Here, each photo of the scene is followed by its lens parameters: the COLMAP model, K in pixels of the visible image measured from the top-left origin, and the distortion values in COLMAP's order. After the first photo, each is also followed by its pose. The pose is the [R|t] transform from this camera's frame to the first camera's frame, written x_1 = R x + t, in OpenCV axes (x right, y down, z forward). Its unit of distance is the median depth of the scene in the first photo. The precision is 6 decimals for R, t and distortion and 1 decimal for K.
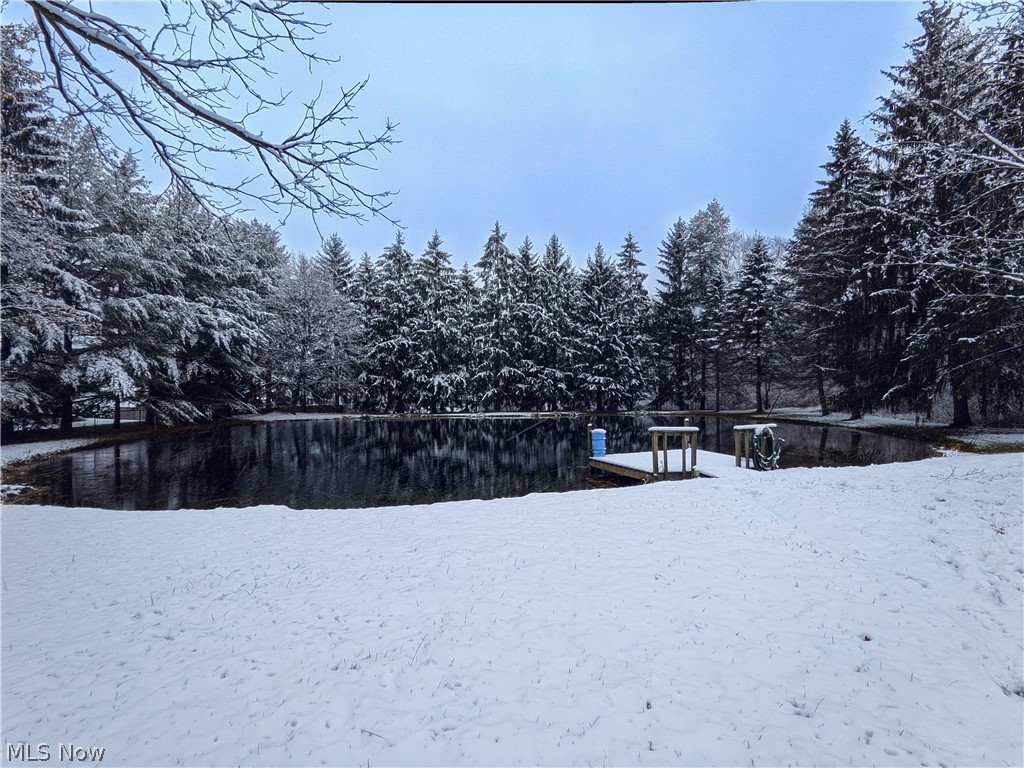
lens RADIAL K [[492.7, 0, 512.0], [0, 492.7, 384.0], [0, 0, 1]] dist [0.002000, 0.000162]
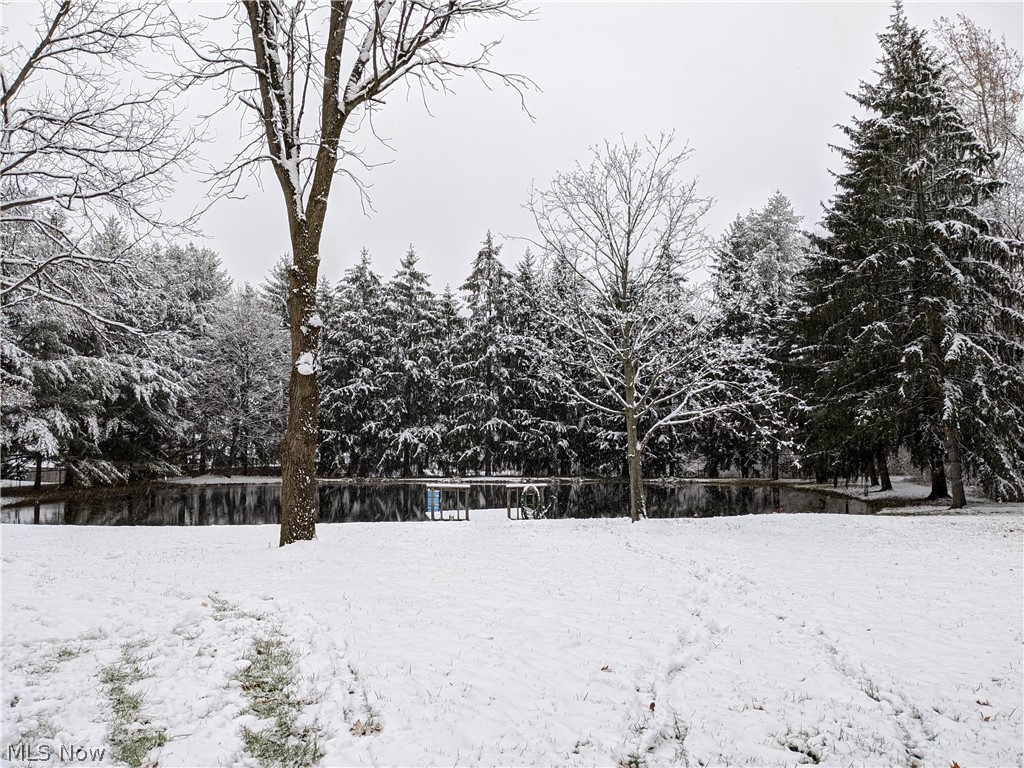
lens RADIAL K [[806.4, 0, 512.0], [0, 806.4, 384.0], [0, 0, 1]] dist [0.091787, -0.165458]
pose [[0.991576, -0.004877, -0.129437, 0.185939], [-0.002998, 0.998159, -0.060581, -0.011870], [0.129494, 0.060459, 0.989735, -0.268768]]
